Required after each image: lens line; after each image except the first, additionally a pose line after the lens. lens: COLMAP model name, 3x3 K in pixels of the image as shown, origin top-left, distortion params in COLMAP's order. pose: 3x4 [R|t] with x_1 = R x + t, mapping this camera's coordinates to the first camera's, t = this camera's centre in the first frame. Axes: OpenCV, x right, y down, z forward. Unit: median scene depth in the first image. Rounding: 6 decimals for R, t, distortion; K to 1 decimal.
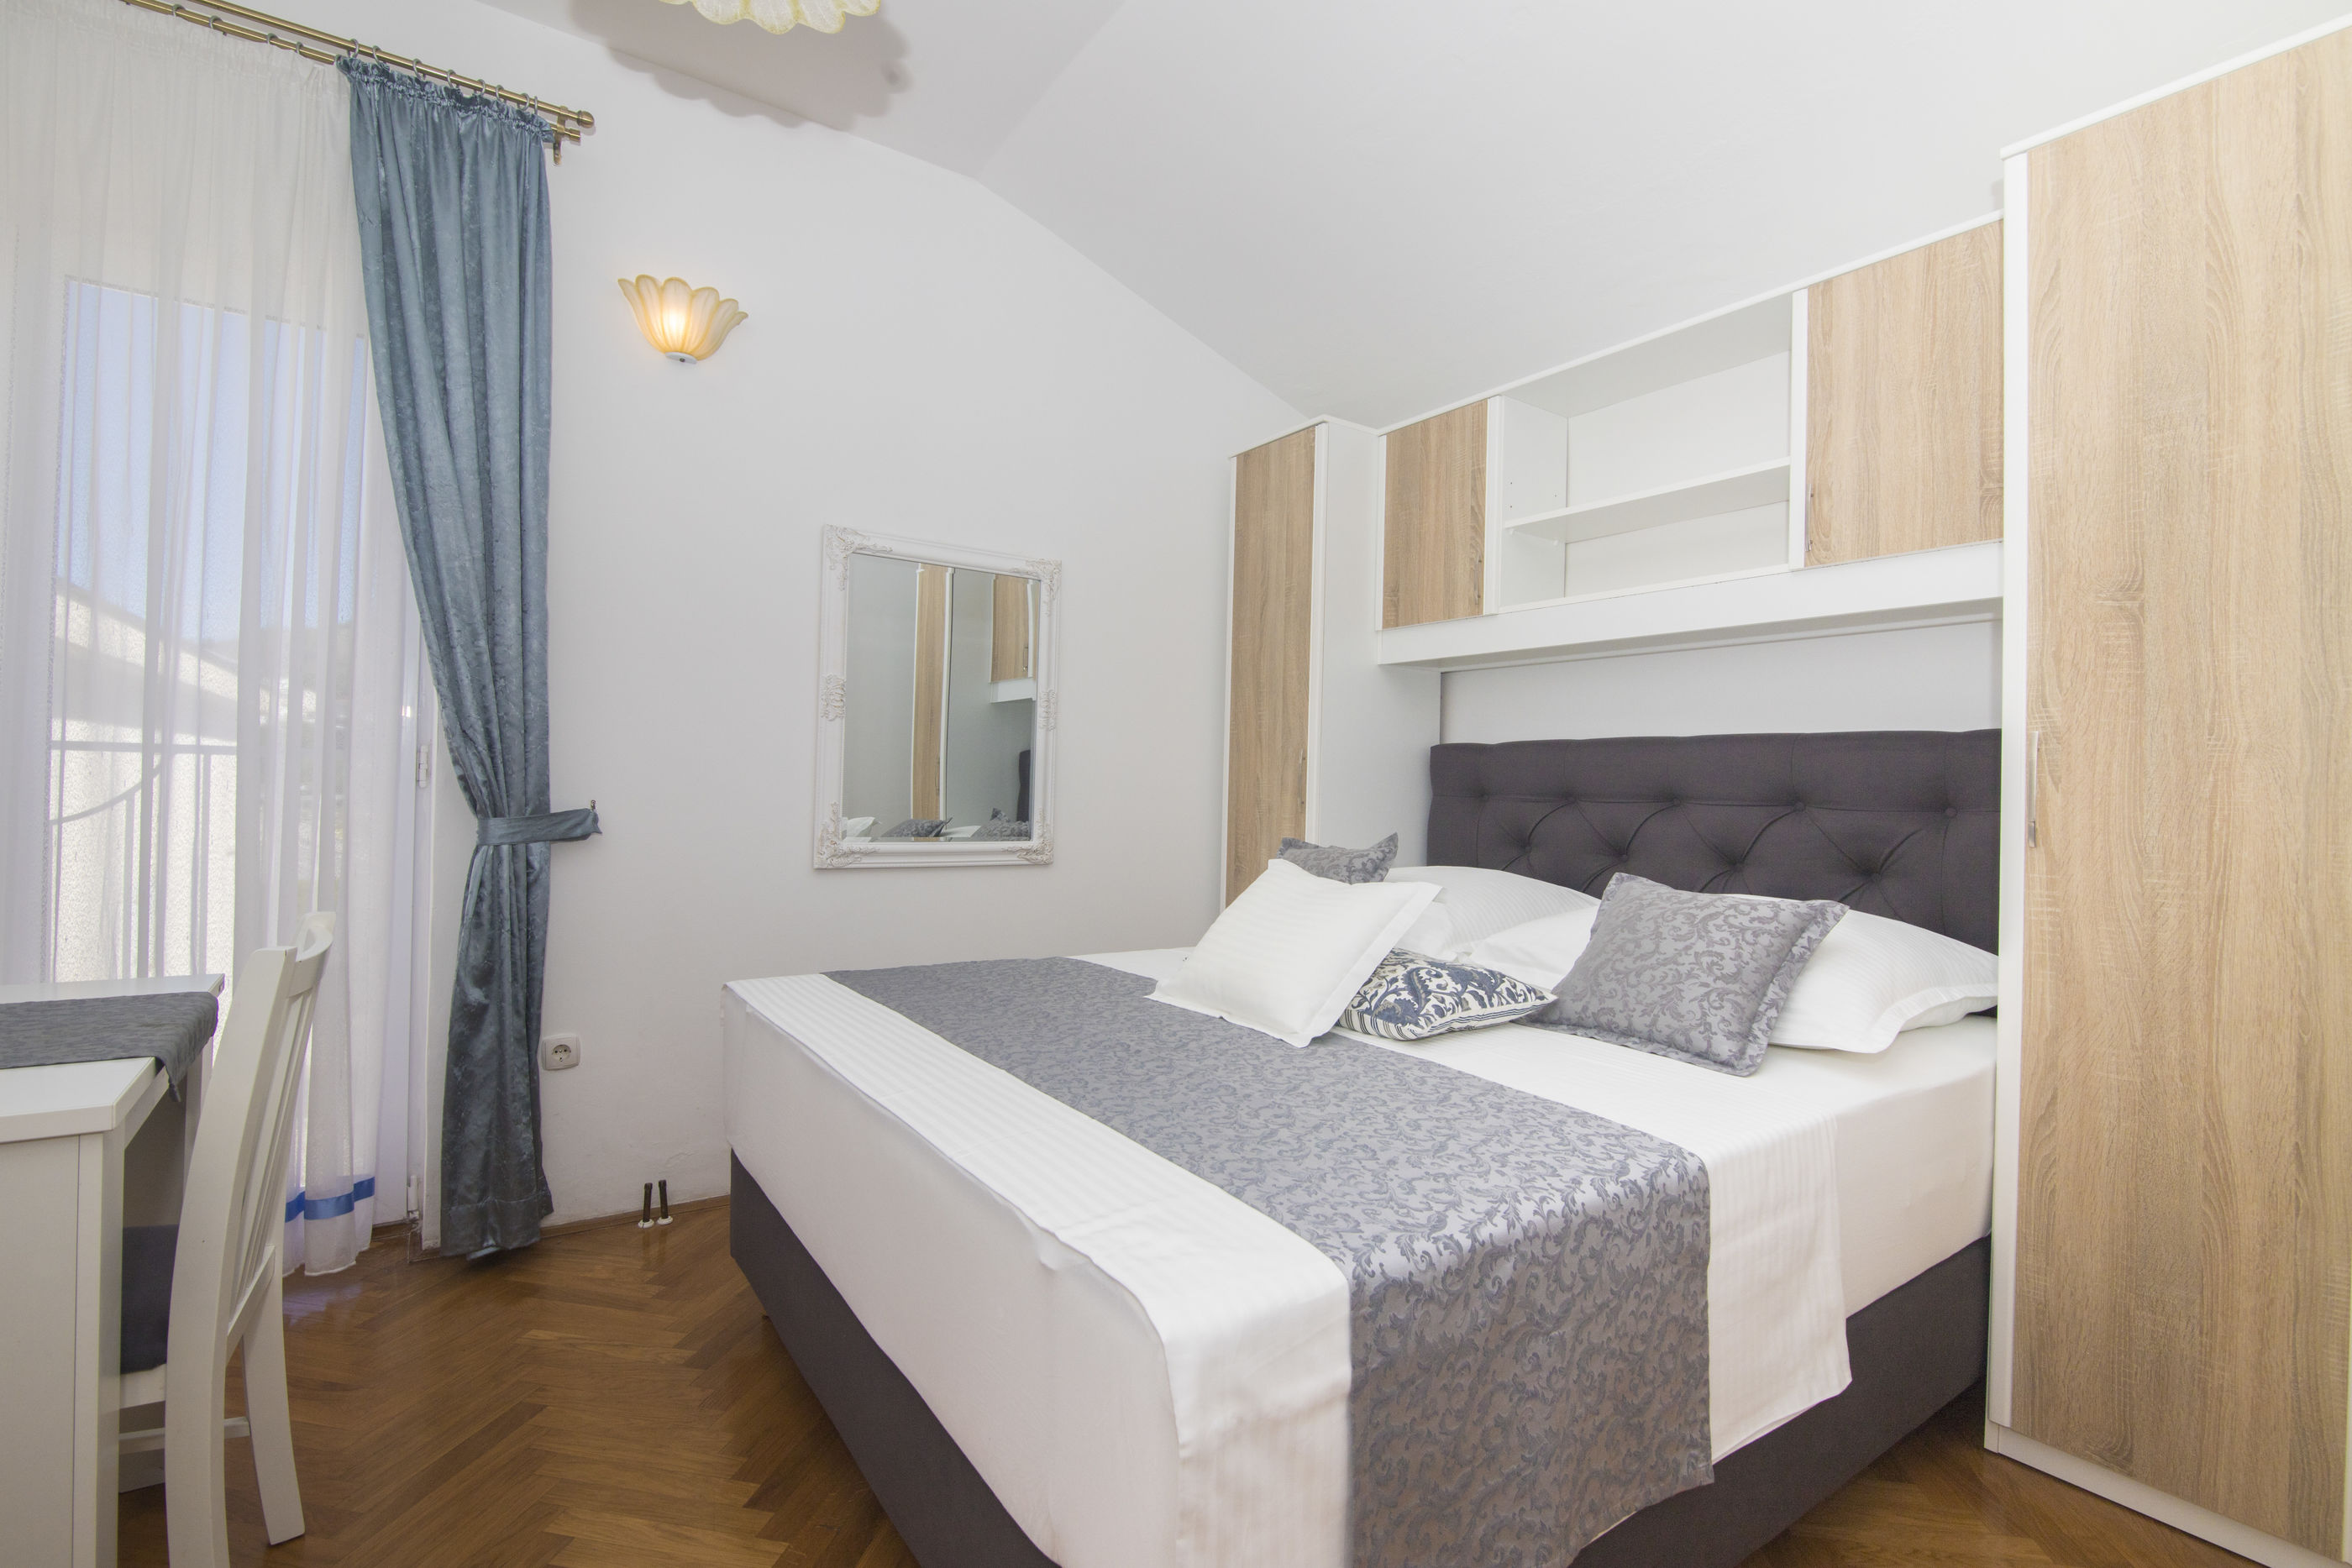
lens RADIAL K [[1077.0, 0, 1180.2], [0, 1077.0, 787.9], [0, 0, 1]] dist [-0.023107, 0.002715]
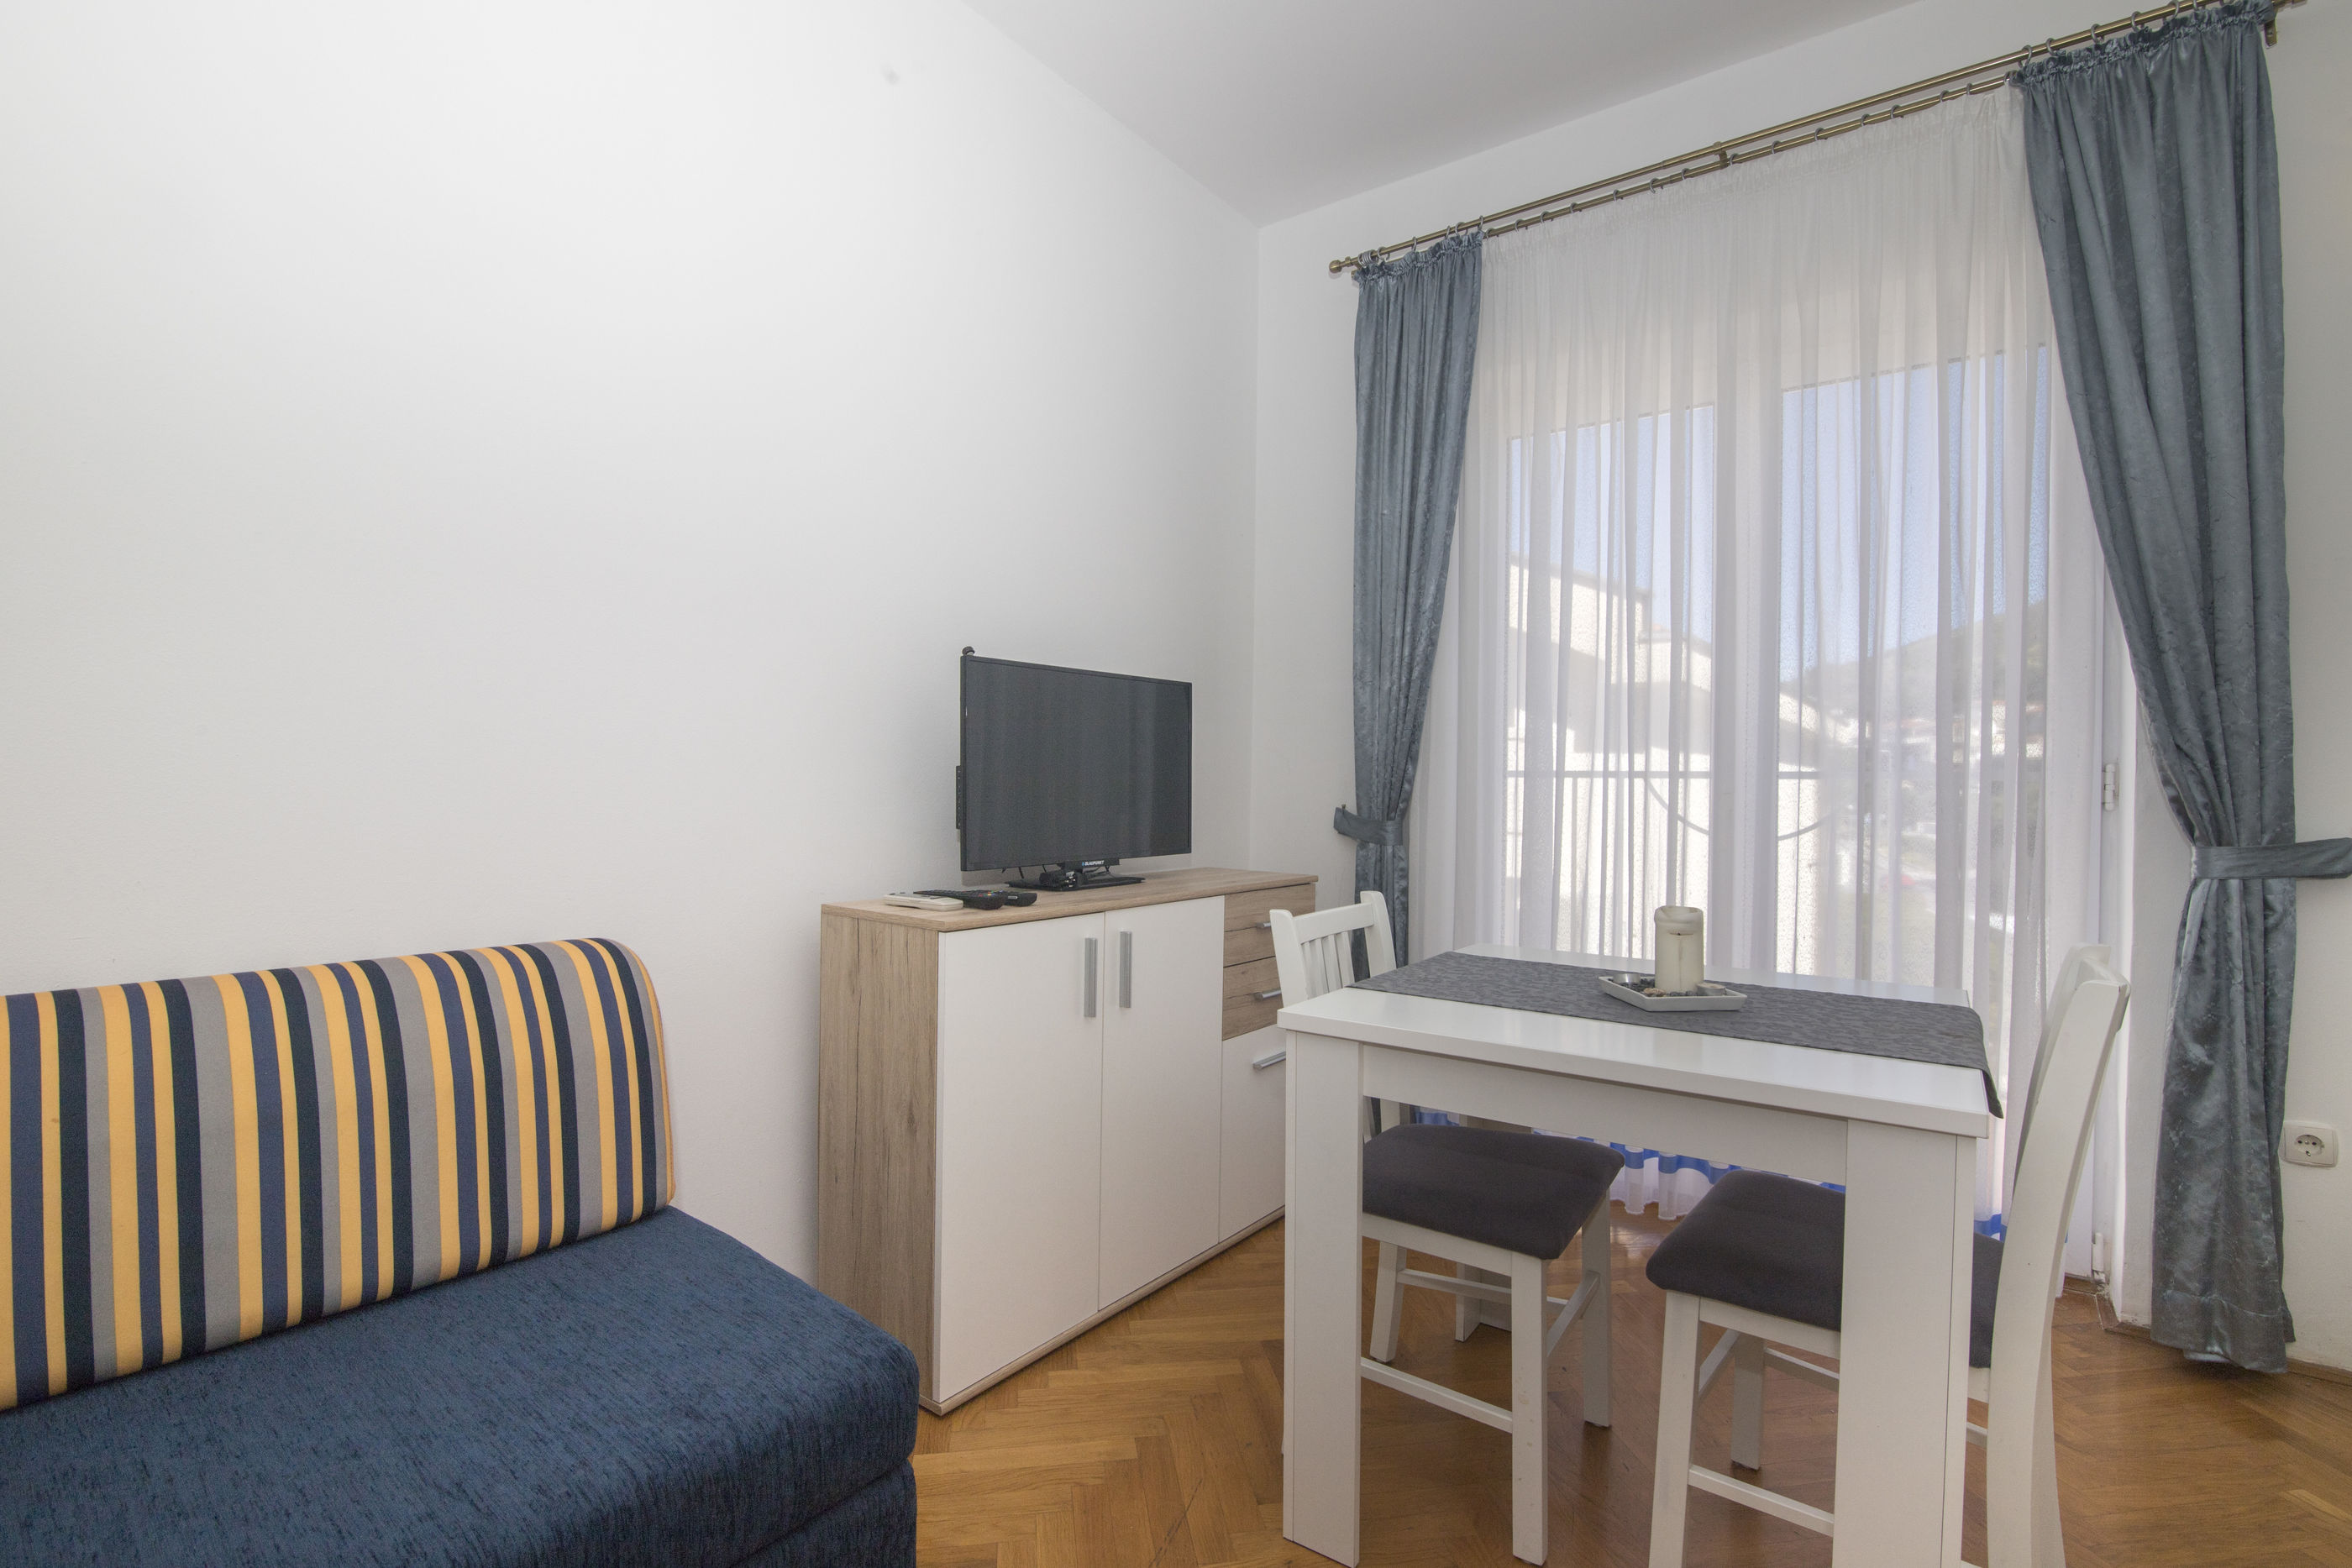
lens RADIAL K [[1077.0, 0, 1180.2], [0, 1077.0, 787.9], [0, 0, 1]] dist [-0.023107, 0.002715]
pose [[0.314475, -0.017355, -0.949107, -0.107813], [-0.000157, 0.999832, -0.018335, -0.003101], [0.949266, 0.005915, 0.314420, -0.046807]]
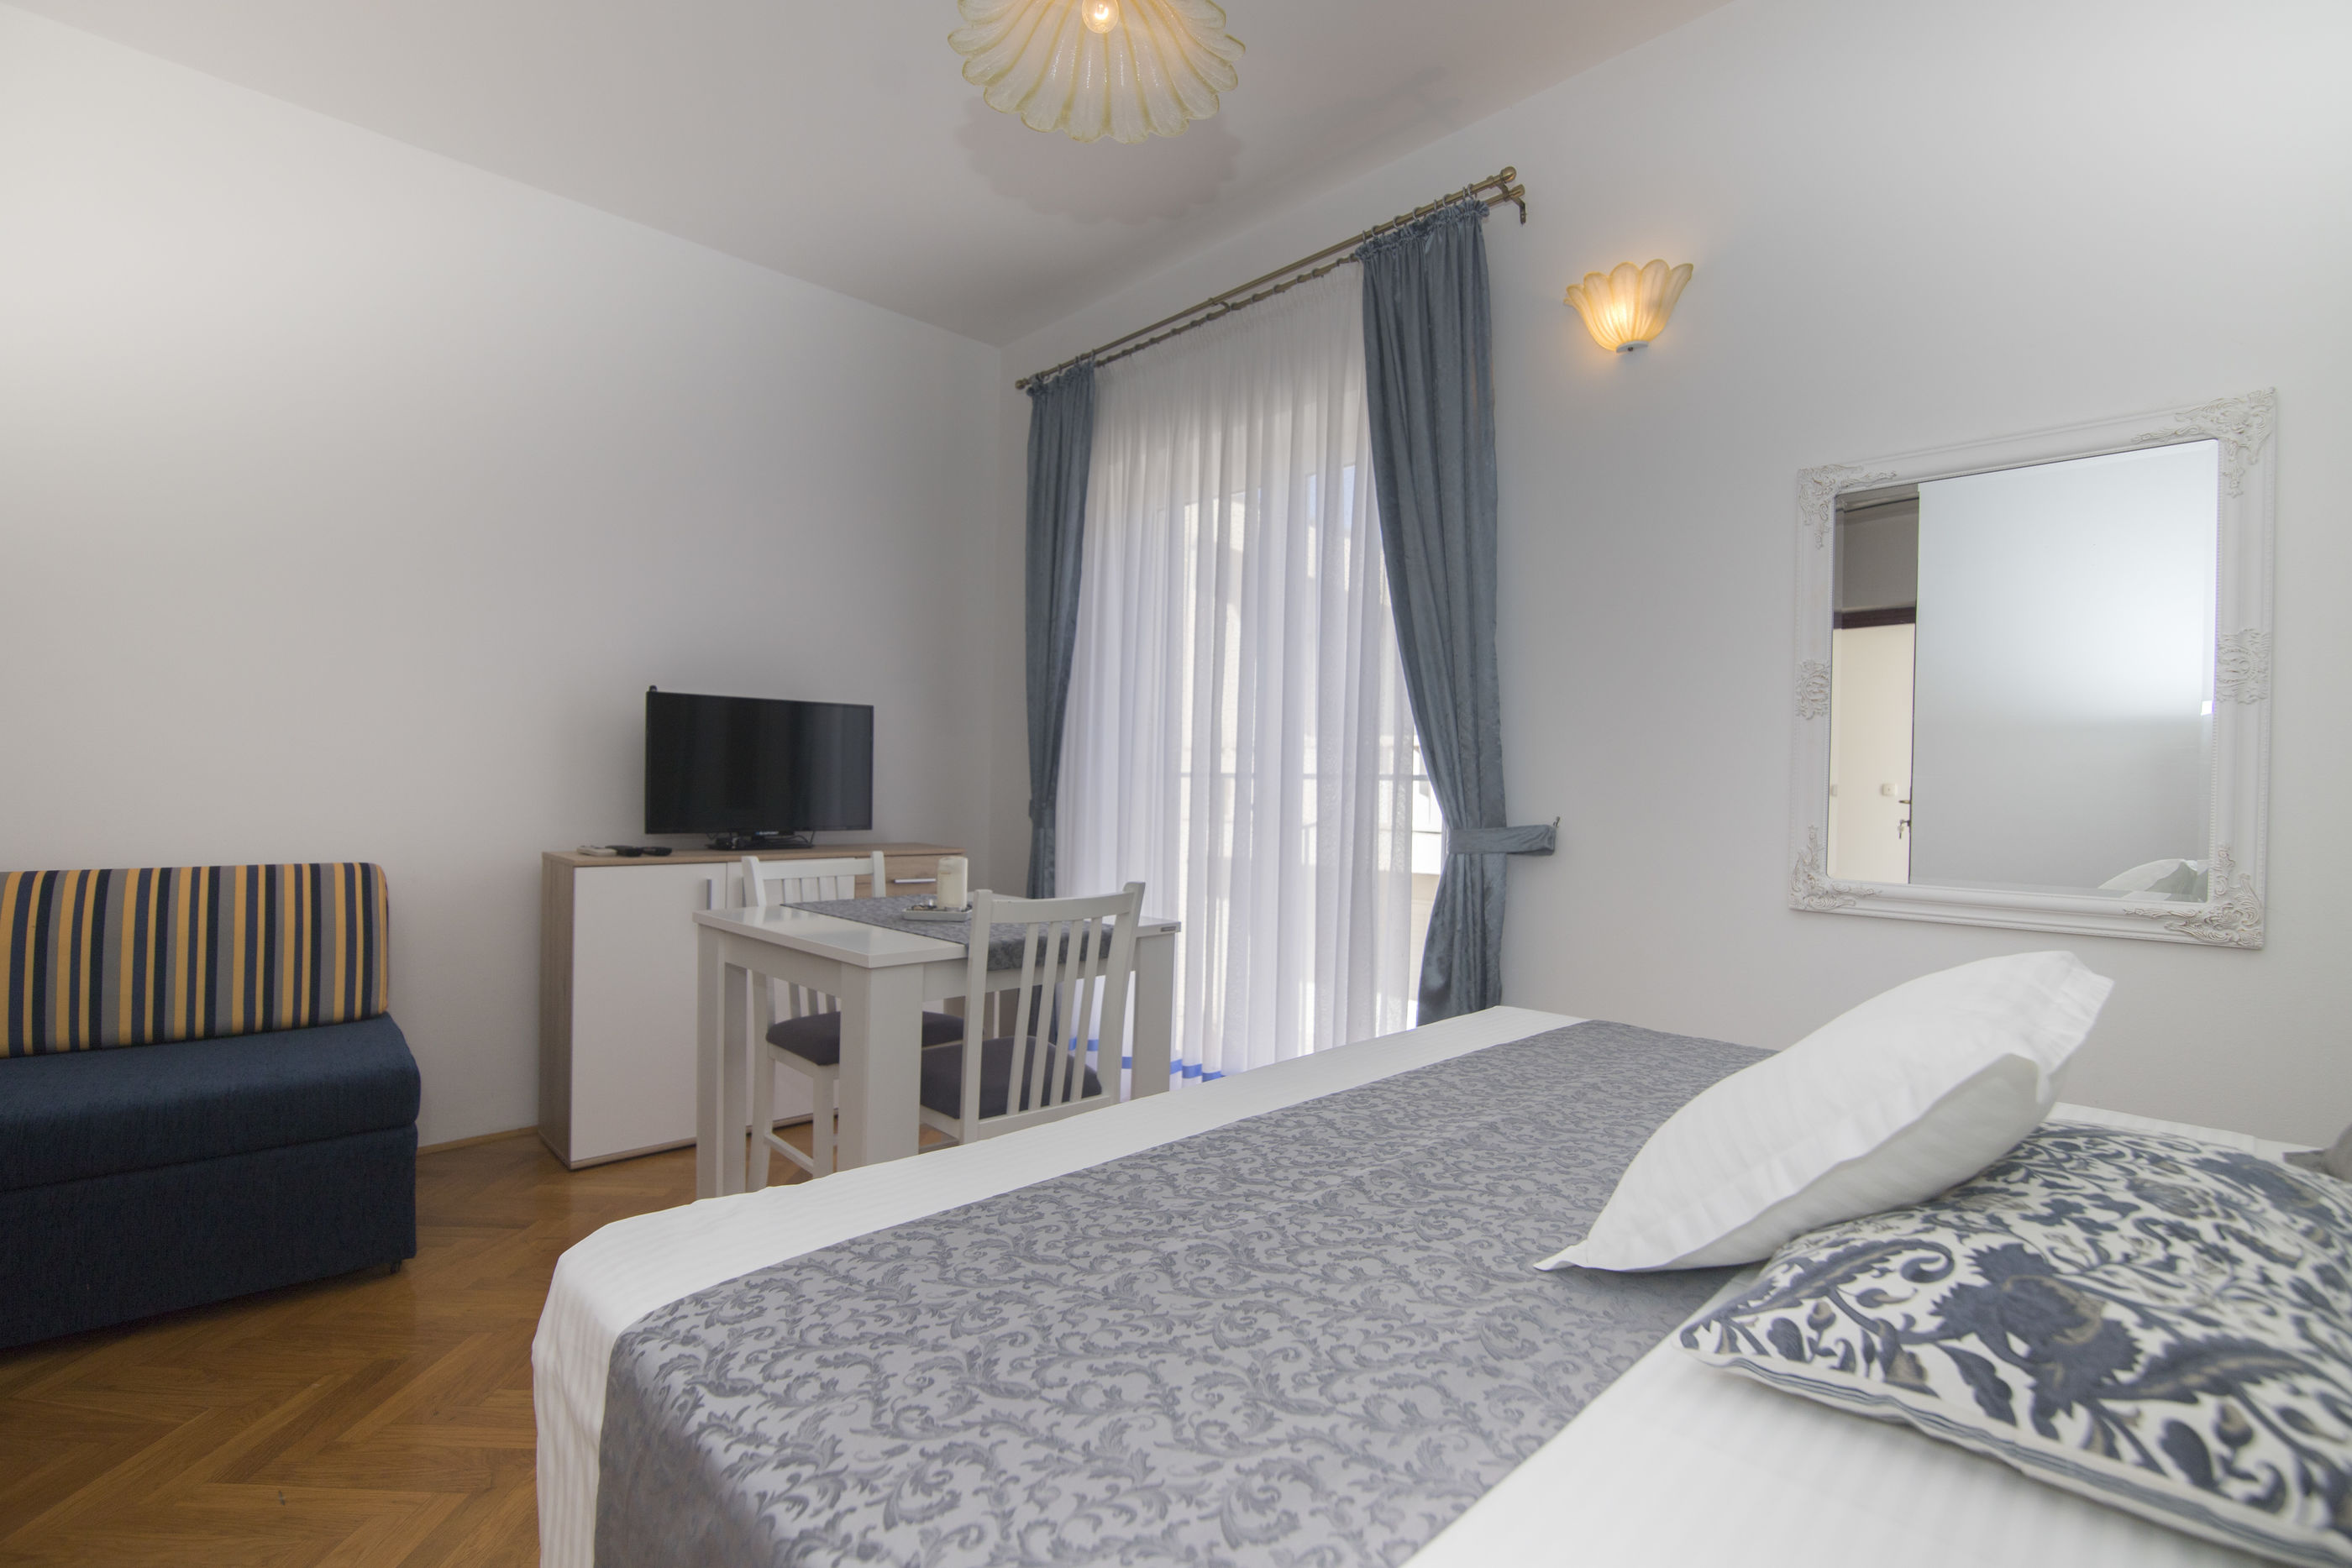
lens RADIAL K [[1077.0, 0, 1180.2], [0, 1077.0, 787.9], [0, 0, 1]] dist [-0.023107, 0.002715]
pose [[0.161770, -0.018134, -0.986662, 0.447923], [-0.013373, 0.999699, -0.020566, 0.010945], [0.986738, 0.016522, 0.161479, 0.534158]]
